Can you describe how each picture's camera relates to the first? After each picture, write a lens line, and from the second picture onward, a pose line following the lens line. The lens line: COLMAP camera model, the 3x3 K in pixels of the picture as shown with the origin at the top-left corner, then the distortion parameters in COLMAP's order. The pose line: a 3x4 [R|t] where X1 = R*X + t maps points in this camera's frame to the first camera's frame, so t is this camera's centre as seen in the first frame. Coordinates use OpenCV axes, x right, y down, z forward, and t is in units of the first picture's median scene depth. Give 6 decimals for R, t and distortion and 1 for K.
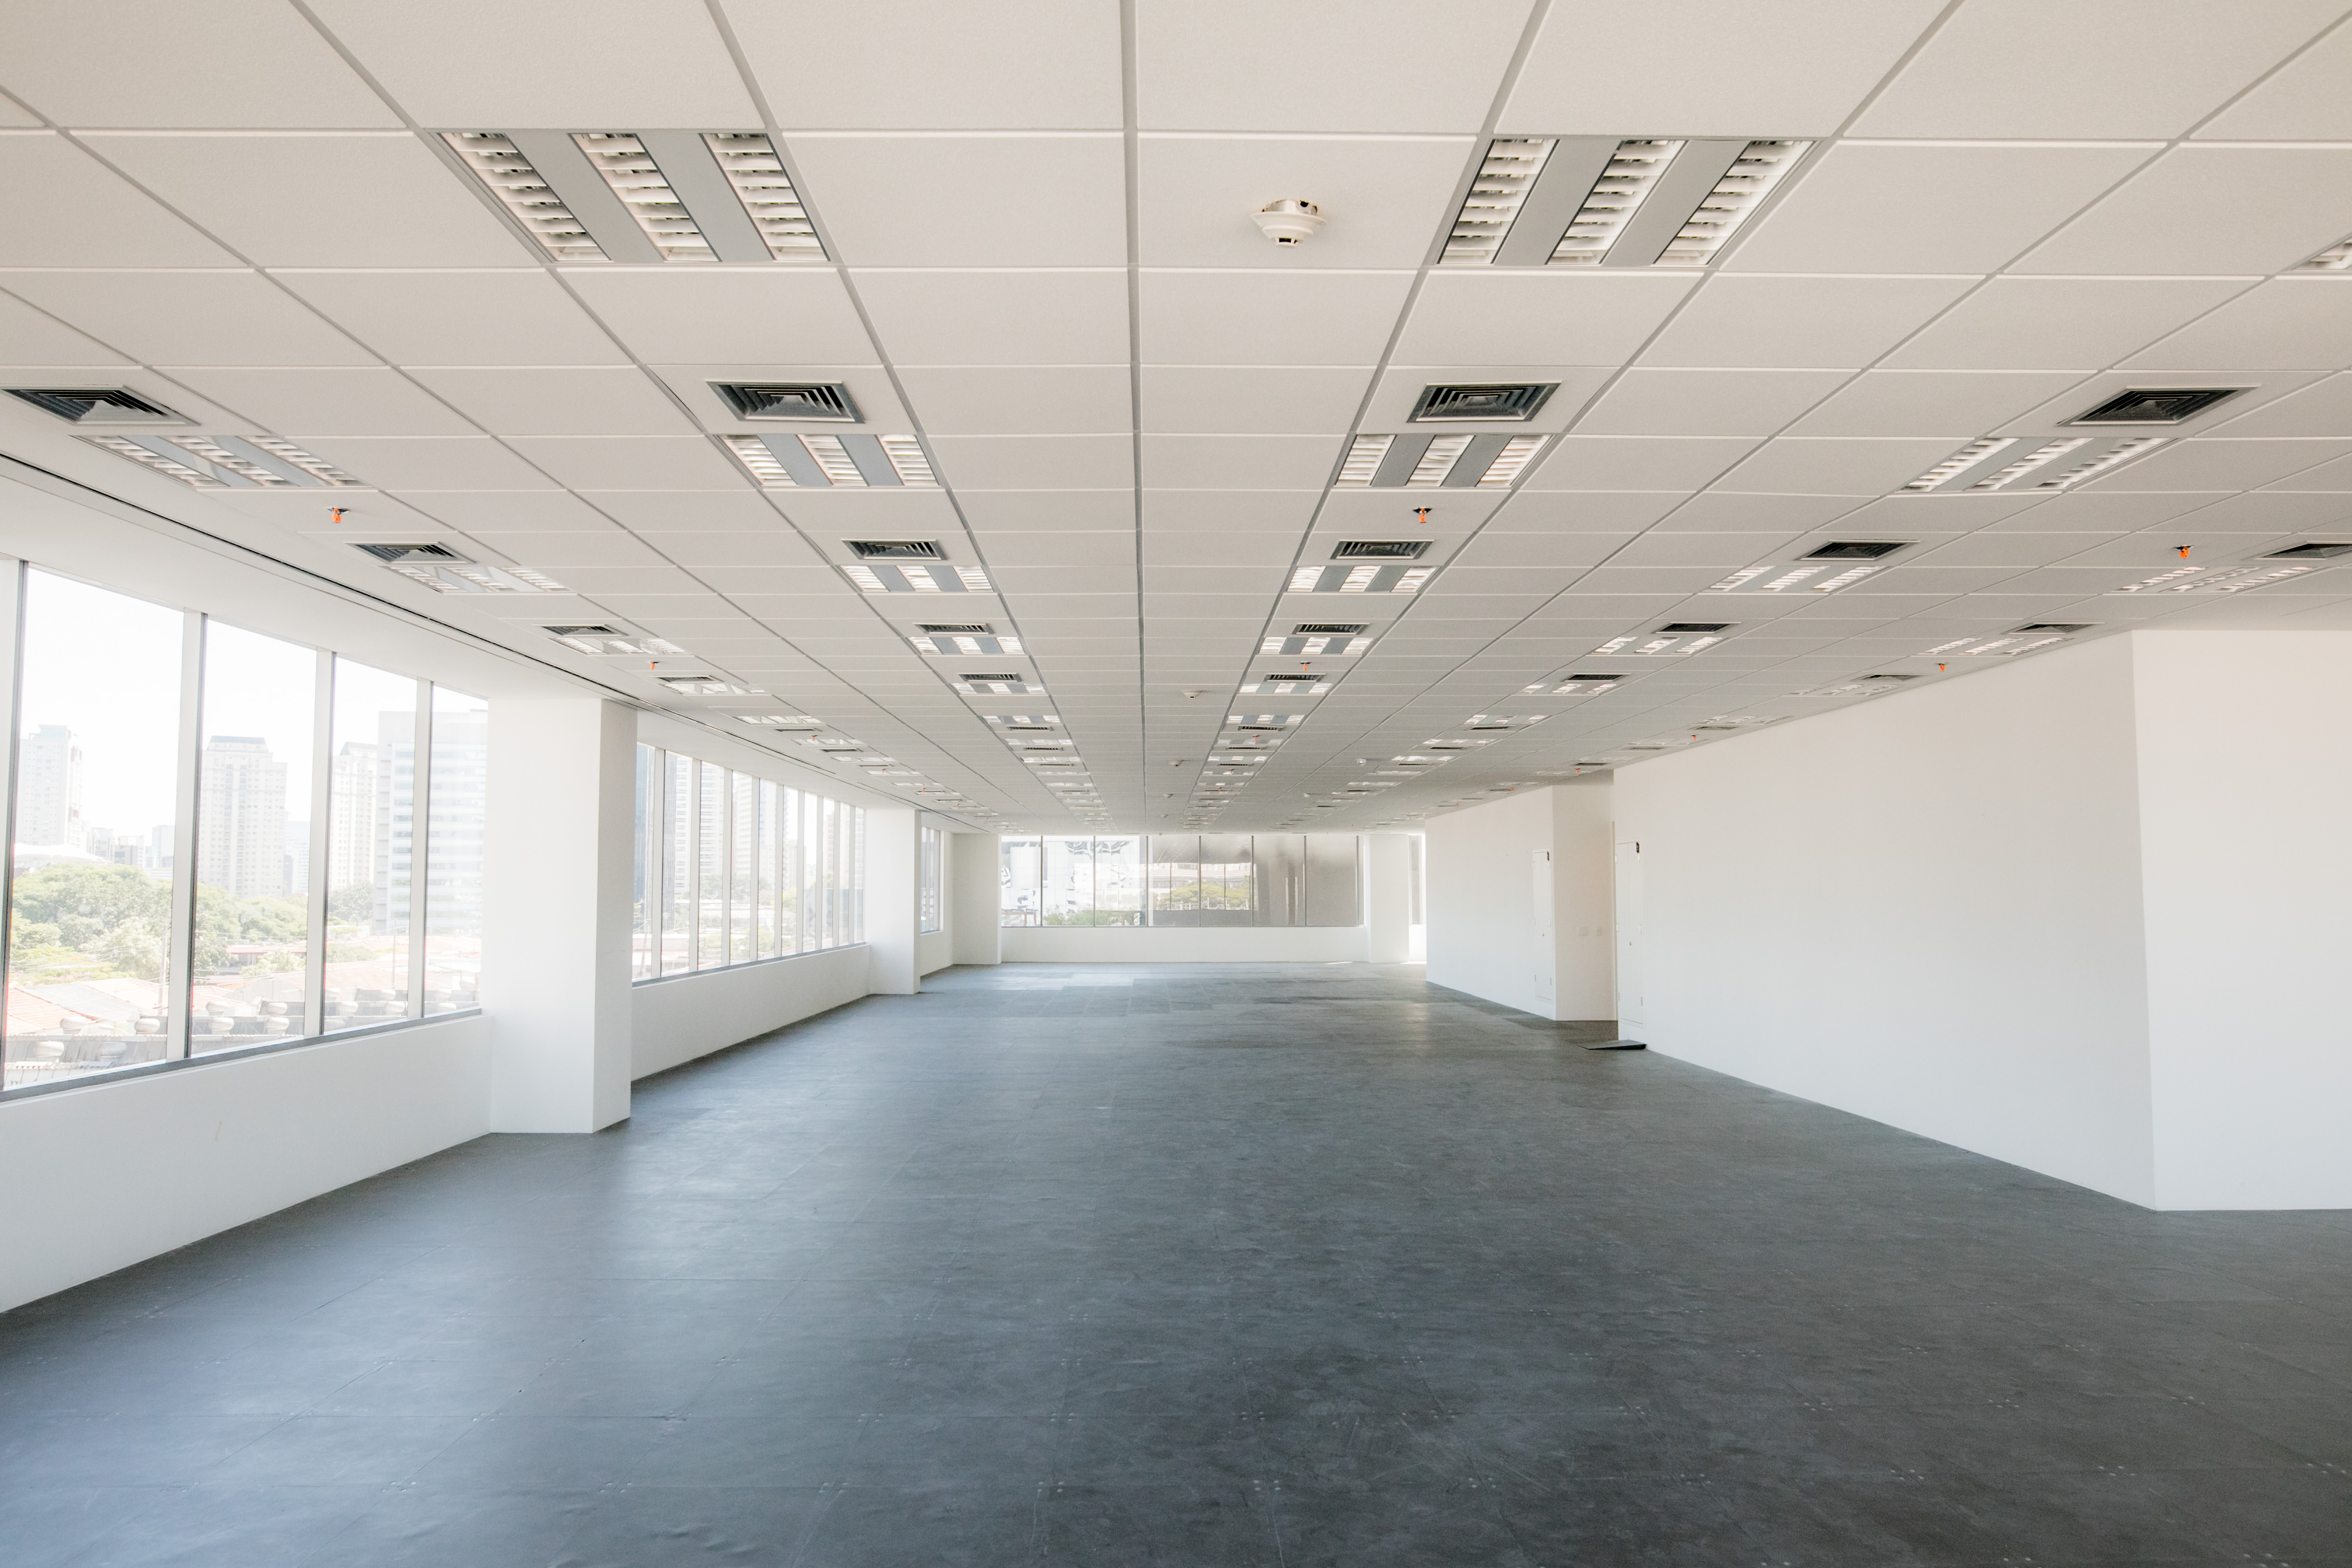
lens RADIAL K [[1650.1, 0, 1176.0], [0, 1650.1, 784.0], [0, 0, 1]] dist [-0.005155, -0.006054]
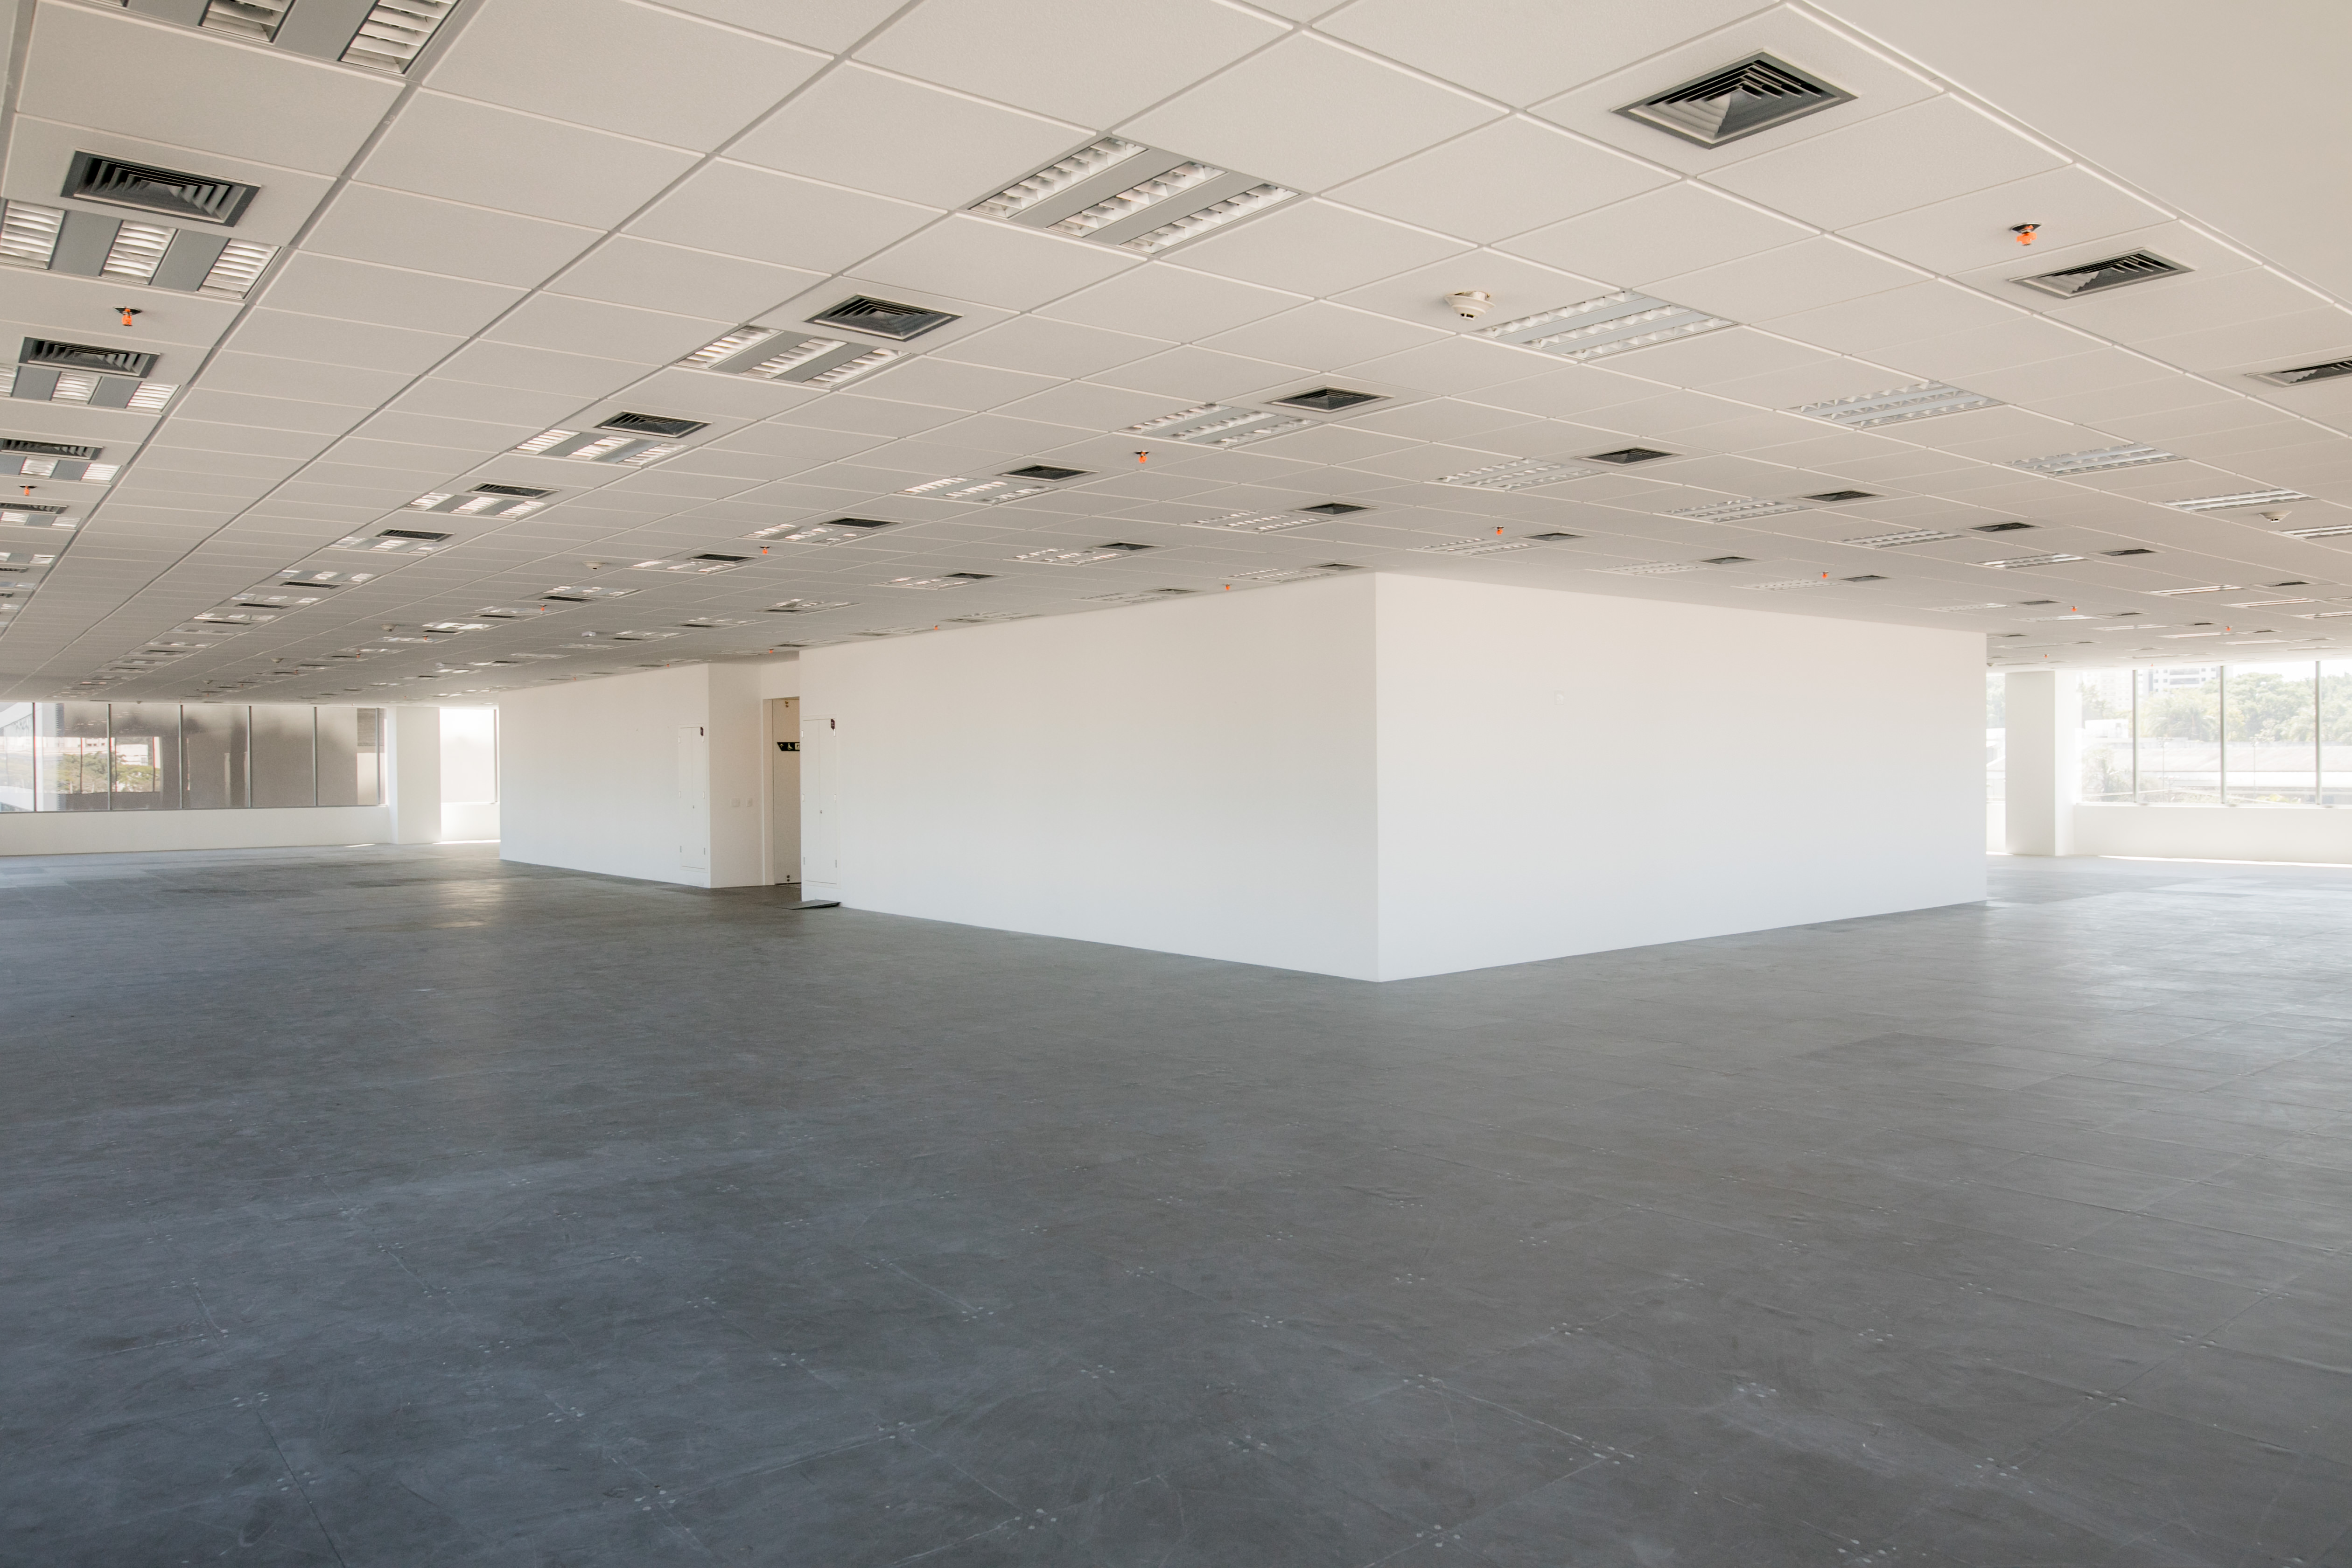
lens RADIAL K [[1702.9, 0, 1176.0], [0, 1702.9, 784.0], [0, 0, 1]] dist [-0.035560, -0.004418]
pose [[0.775854, -0.011316, 0.630811, -0.219824], [-0.035129, 0.997513, 0.061100, 0.001949], [-0.629934, -0.069564, 0.773527, -0.011023]]
